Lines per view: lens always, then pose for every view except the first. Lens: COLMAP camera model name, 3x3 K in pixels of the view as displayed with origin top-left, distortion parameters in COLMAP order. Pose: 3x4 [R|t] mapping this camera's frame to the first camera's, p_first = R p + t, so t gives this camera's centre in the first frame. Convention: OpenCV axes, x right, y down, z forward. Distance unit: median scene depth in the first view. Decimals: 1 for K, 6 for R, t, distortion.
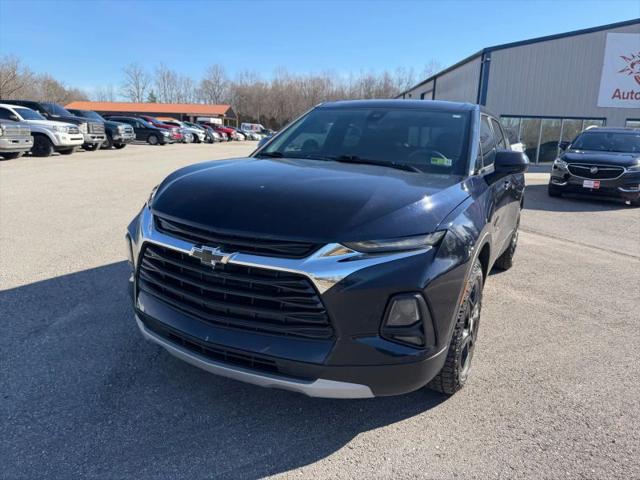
lens RADIAL K [[449.1, 0, 322.2], [0, 449.1, 233.6], [0, 0, 1]] dist [0.034710, -0.045277]
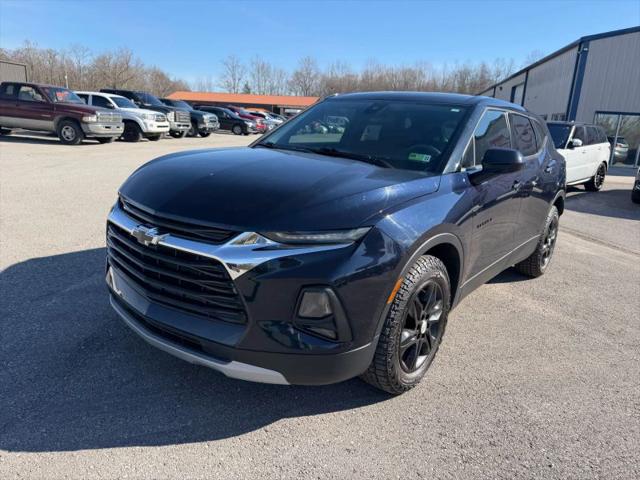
lens RADIAL K [[449.1, 0, 323.5], [0, 449.1, 239.6], [0, 0, 1]] dist [0.034710, -0.045277]
pose [[0.982162, 0.067411, -0.175537, 0.033947], [-0.062492, 0.997486, 0.033409, -0.000512], [0.177348, -0.021844, 0.983906, 0.001454]]
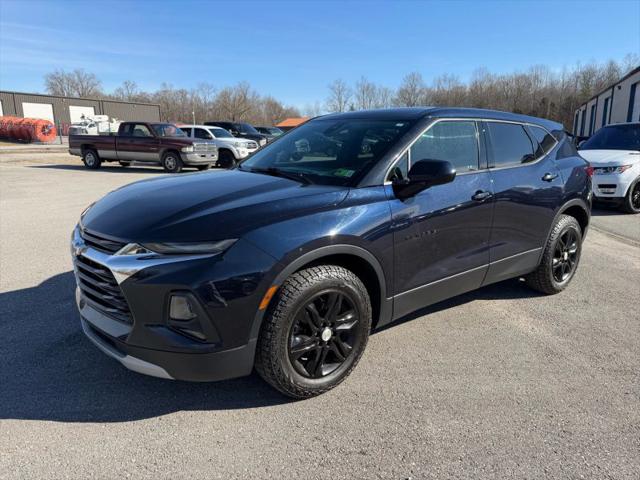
lens RADIAL K [[449.1, 0, 320.9], [0, 449.1, 237.4], [0, 0, 1]] dist [0.034710, -0.045277]
pose [[0.910348, 0.047844, -0.411068, 0.089072], [-0.050699, 0.998706, 0.003962, -0.002361], [0.410726, 0.017234, 0.911596, 0.009158]]
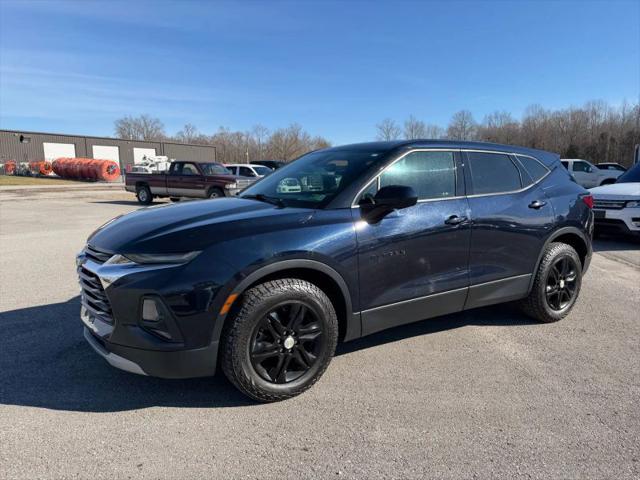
lens RADIAL K [[449.1, 0, 319.7], [0, 449.1, 236.2], [0, 0, 1]] dist [0.034710, -0.045277]
pose [[0.858400, 0.019550, -0.512609, 0.117489], [-0.066578, 0.995068, -0.073539, 0.002329], [0.508643, 0.097254, 0.855467, 0.009171]]
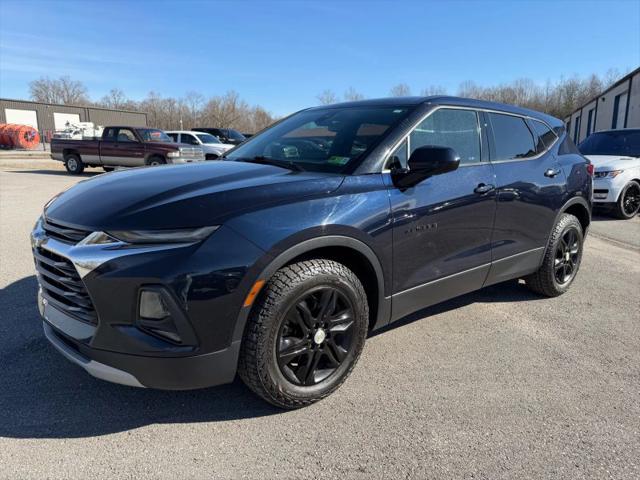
lens RADIAL K [[449.1, 0, 323.0], [0, 449.1, 239.1], [0, 0, 1]] dist [0.034710, -0.045277]
pose [[0.922377, 0.042272, -0.383970, 0.083247], [-0.052344, 0.998504, -0.015813, 0.002501], [0.382727, 0.034684, 0.923210, 0.020232]]
